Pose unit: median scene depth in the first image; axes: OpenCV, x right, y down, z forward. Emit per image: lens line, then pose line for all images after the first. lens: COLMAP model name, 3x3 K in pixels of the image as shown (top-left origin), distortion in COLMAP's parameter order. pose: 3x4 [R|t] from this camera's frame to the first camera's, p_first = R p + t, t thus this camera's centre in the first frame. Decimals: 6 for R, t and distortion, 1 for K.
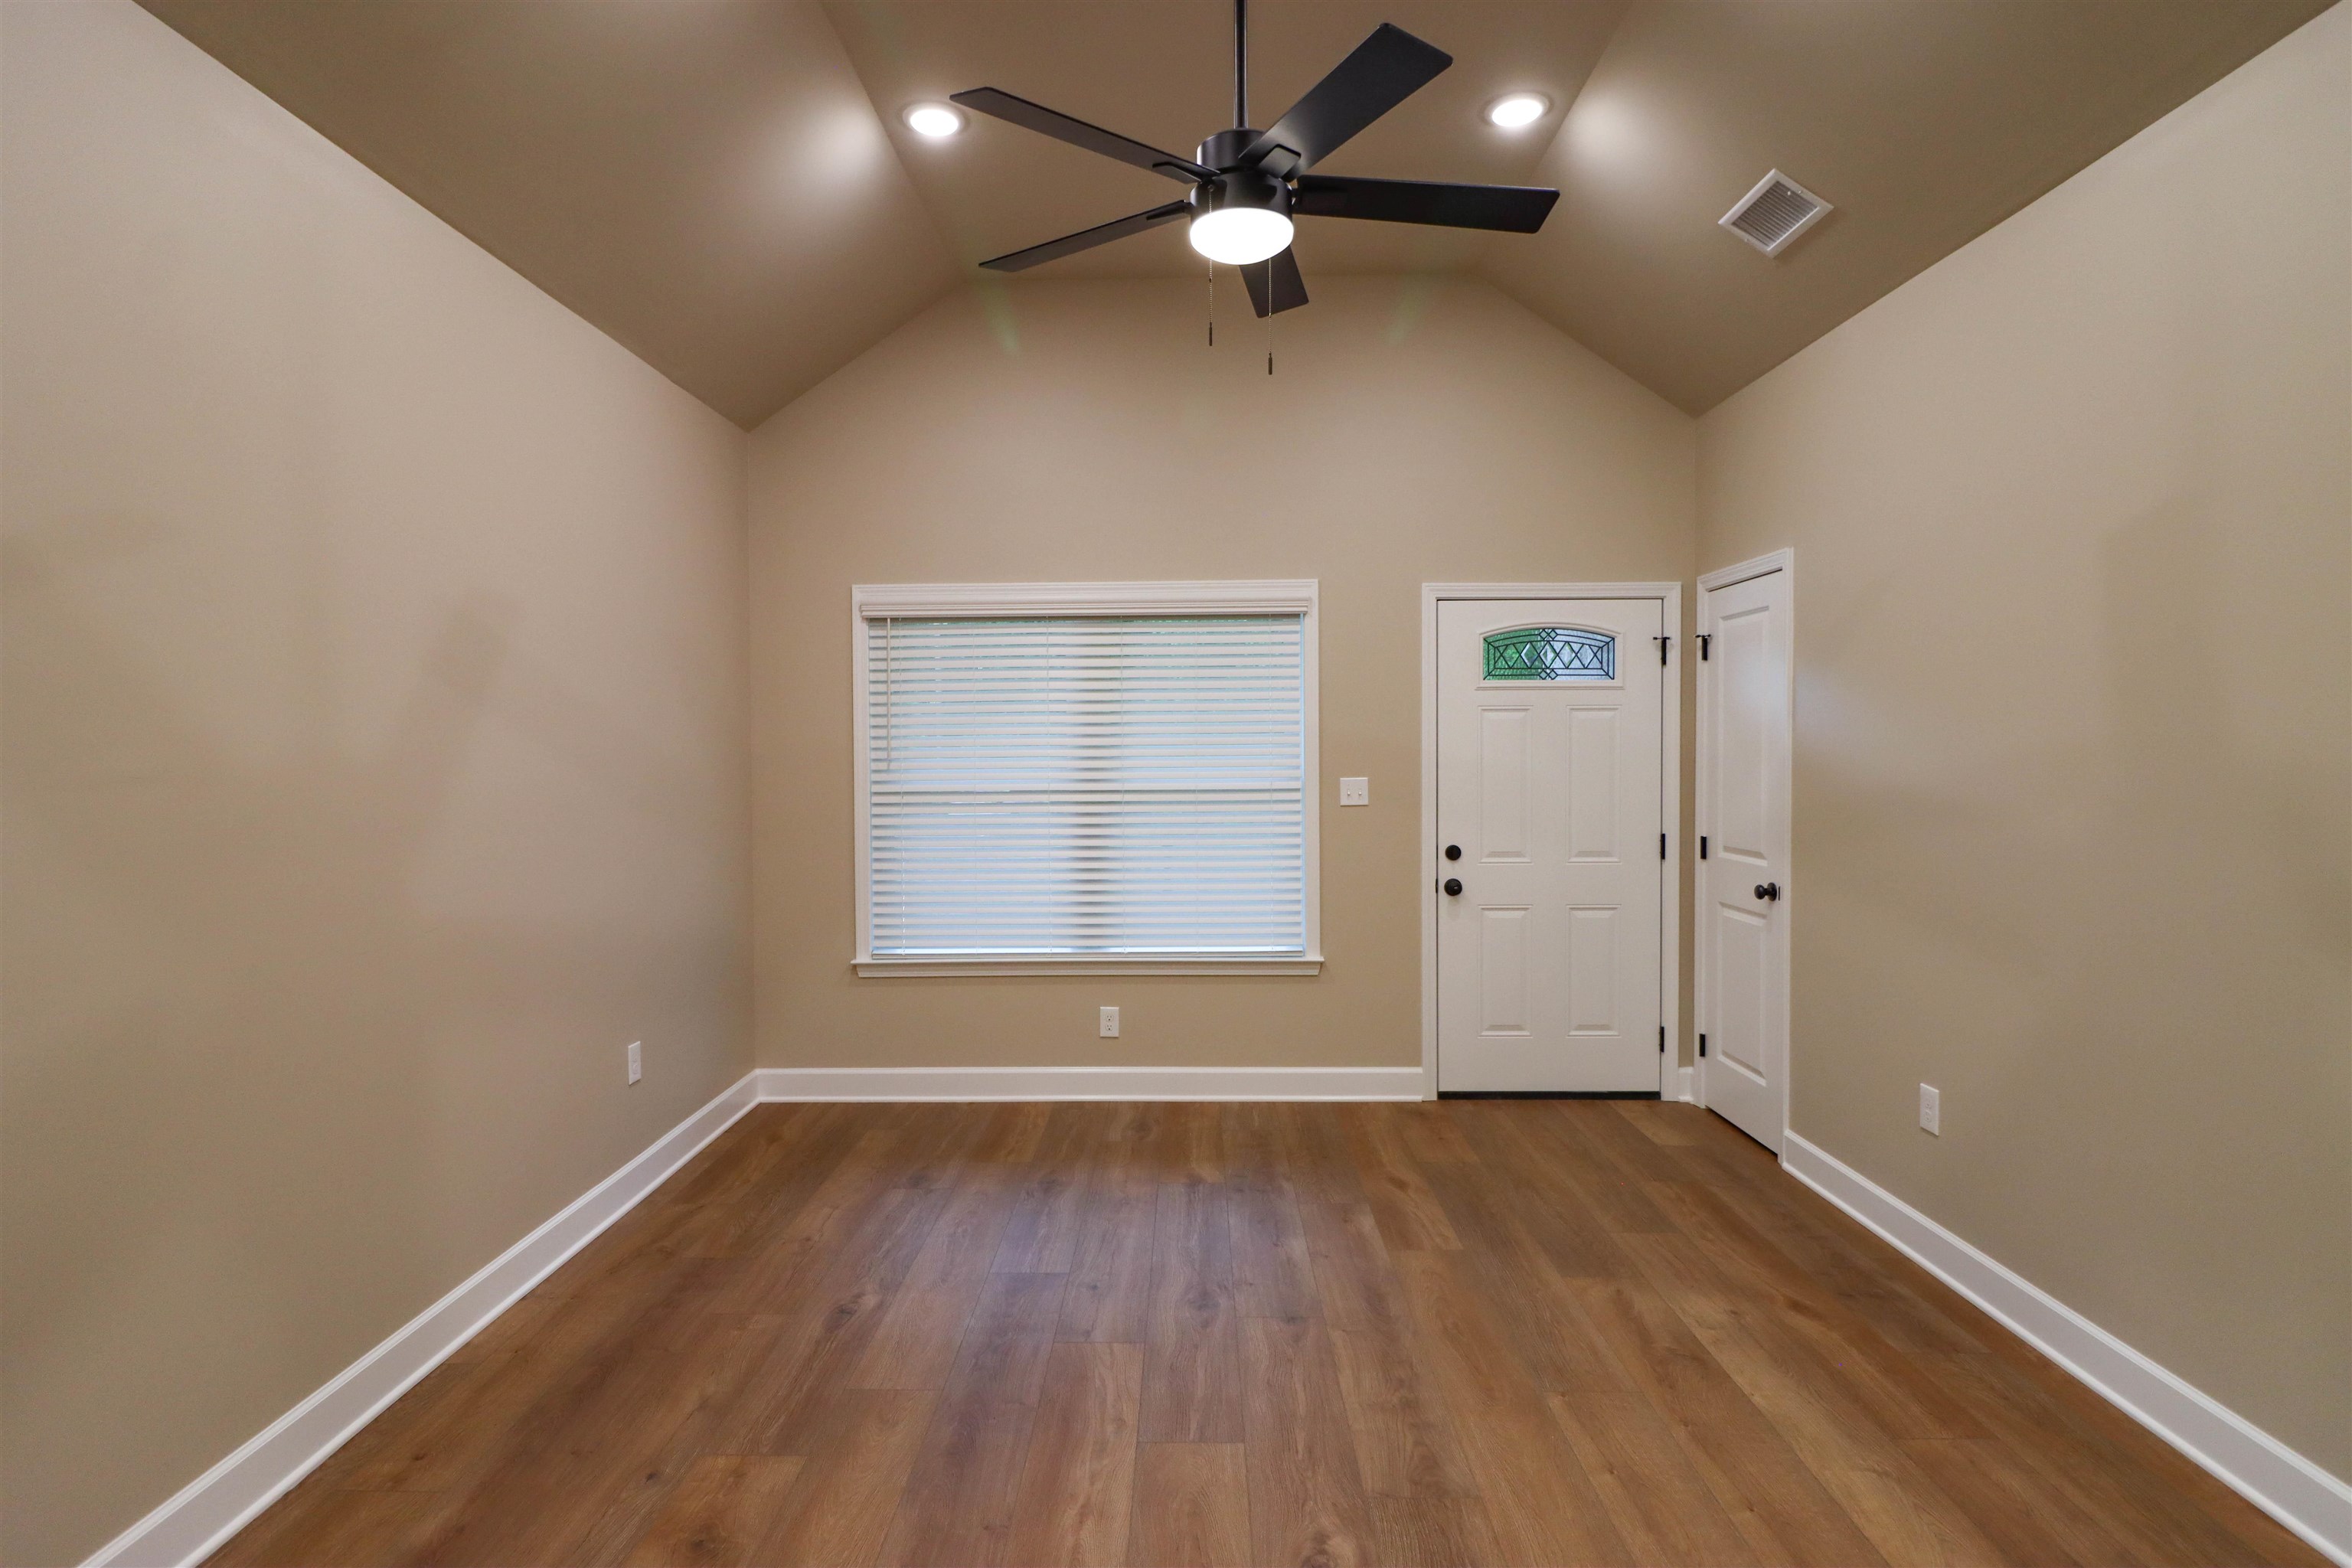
lens RADIAL K [[1200.2, 0, 1176.0], [0, 1200.2, 784.0], [0, 0, 1]] dist [0.000576, -0.009828]
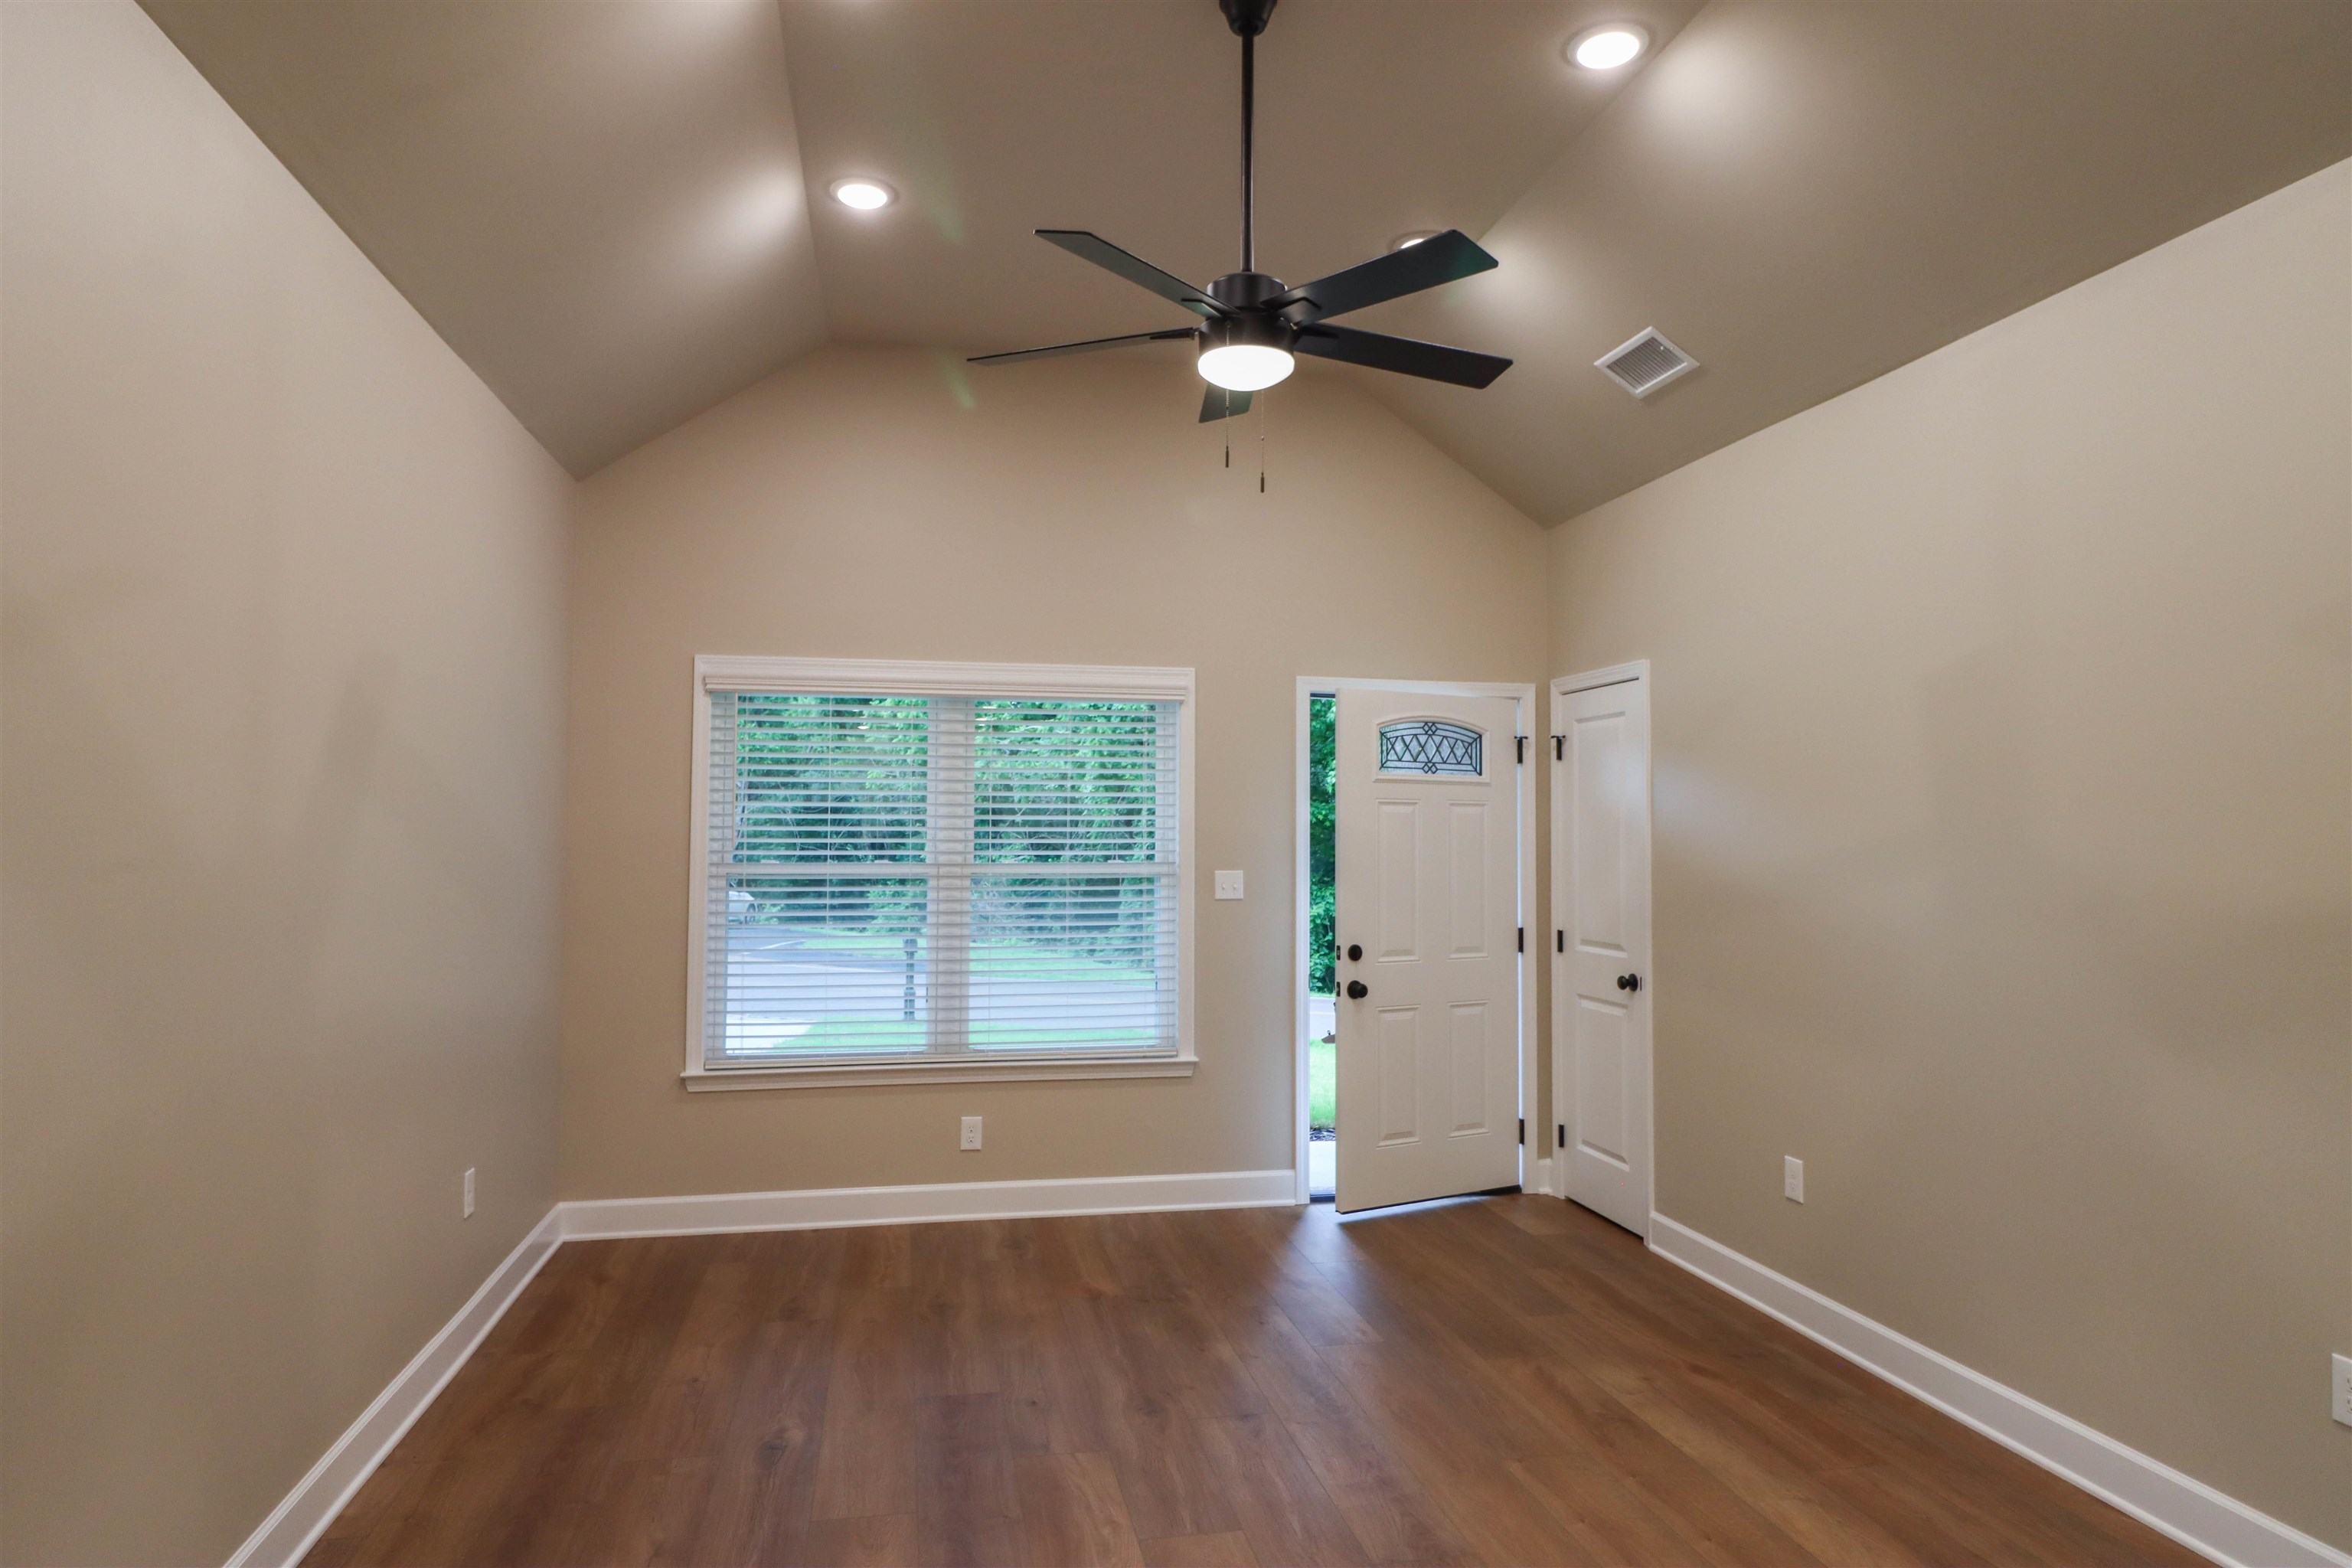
lens RADIAL K [[1367.0, 0, 1172.9], [0, 1367.0, 782.0], [0, 0, 1]] dist [-0.001134, -0.001598]
pose [[0.976755, 0.020444, 0.213381, -0.178483], [-0.005738, 0.997579, -0.069312, 0.000090], [-0.214282, 0.066476, 0.974507, -0.104811]]
